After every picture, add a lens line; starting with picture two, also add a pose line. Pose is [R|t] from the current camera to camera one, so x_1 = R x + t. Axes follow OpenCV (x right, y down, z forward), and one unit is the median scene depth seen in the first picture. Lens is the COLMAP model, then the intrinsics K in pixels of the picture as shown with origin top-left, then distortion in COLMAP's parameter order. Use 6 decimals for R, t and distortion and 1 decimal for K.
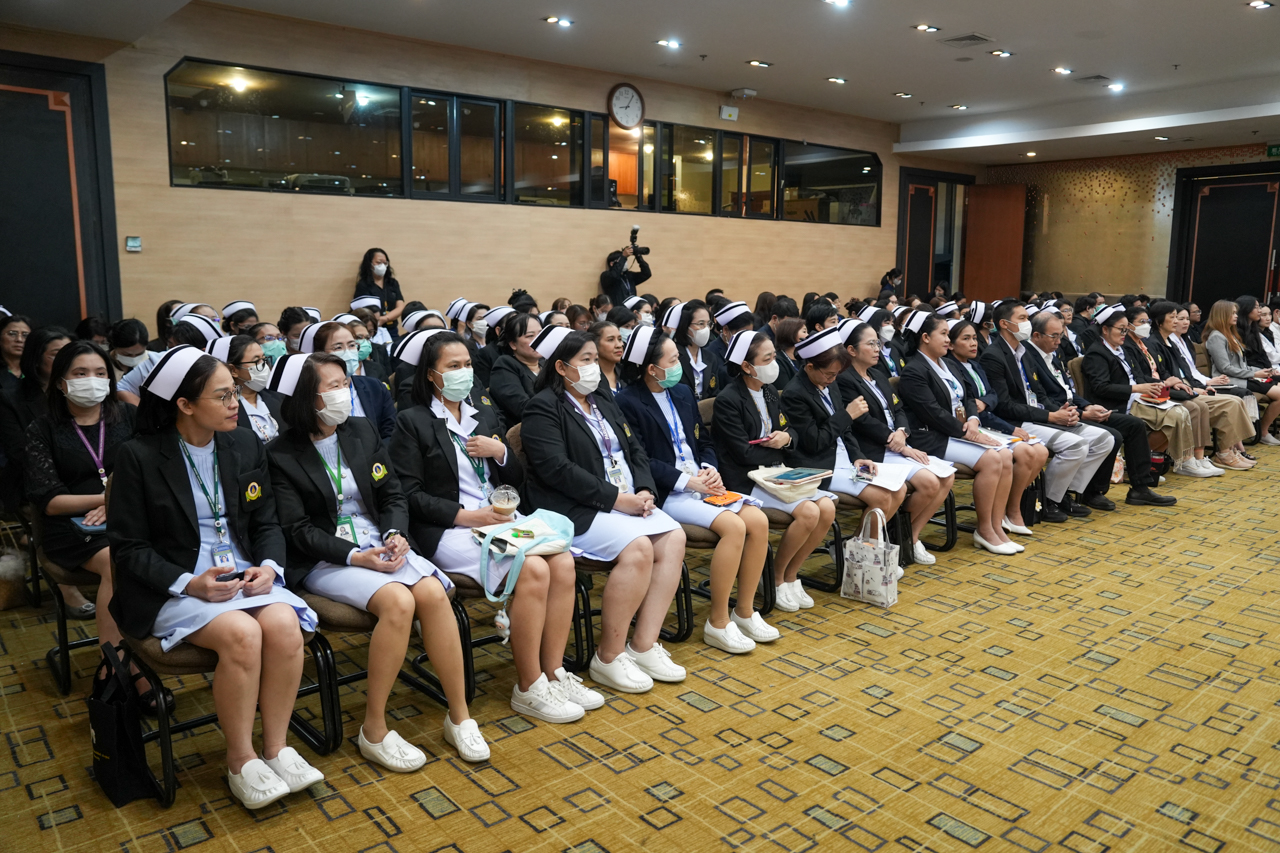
lens RADIAL K [[964.3, 0, 640.2], [0, 964.3, 420.8], [0, 0, 1]] dist [-0.026433, 0.022794]
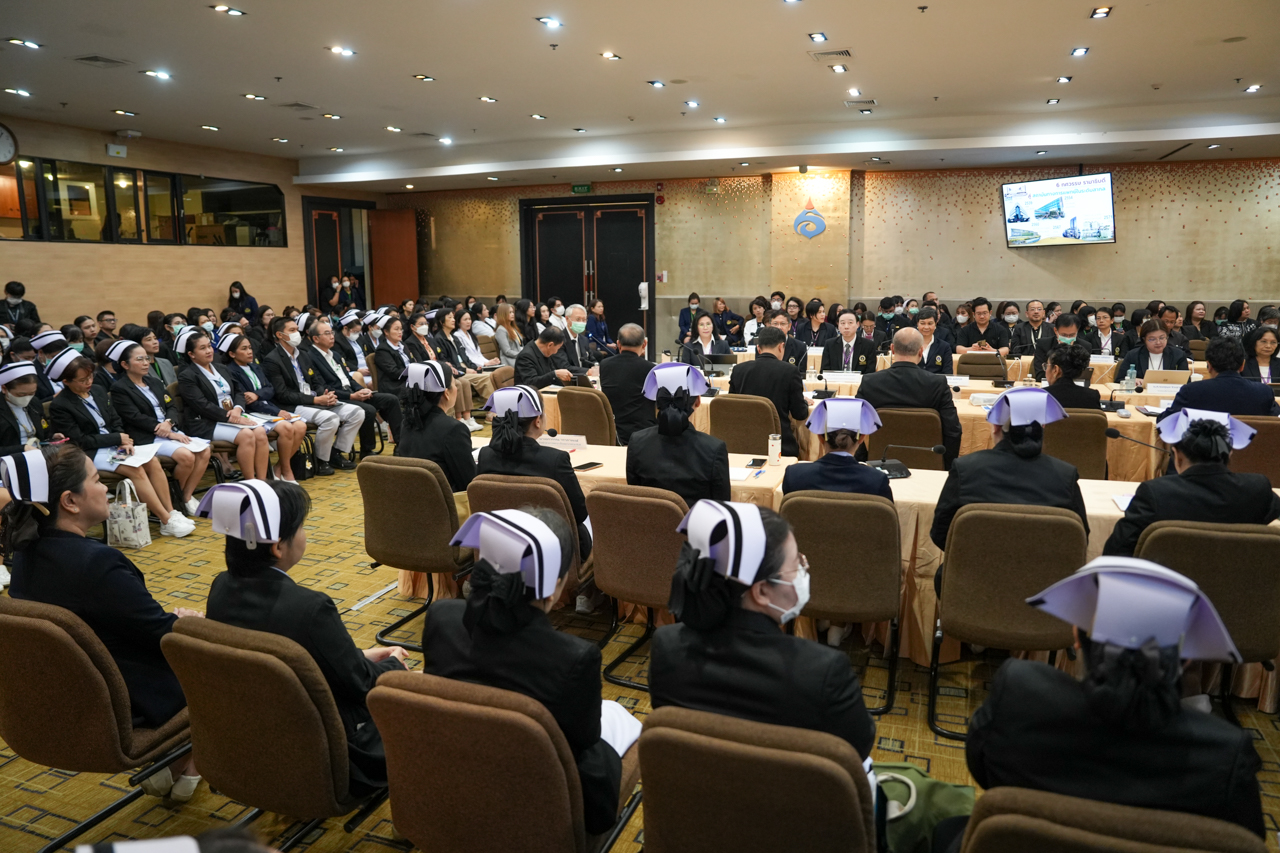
lens RADIAL K [[901.0, 0, 640.9], [0, 901.0, 432.7], [0, 0, 1]] dist [-0.046769, 0.050431]
pose [[0.893694, -0.101859, 0.436962, 0.191661], [0.088765, 0.994779, 0.050344, 0.013382], [-0.439809, -0.006205, 0.898070, -0.265718]]
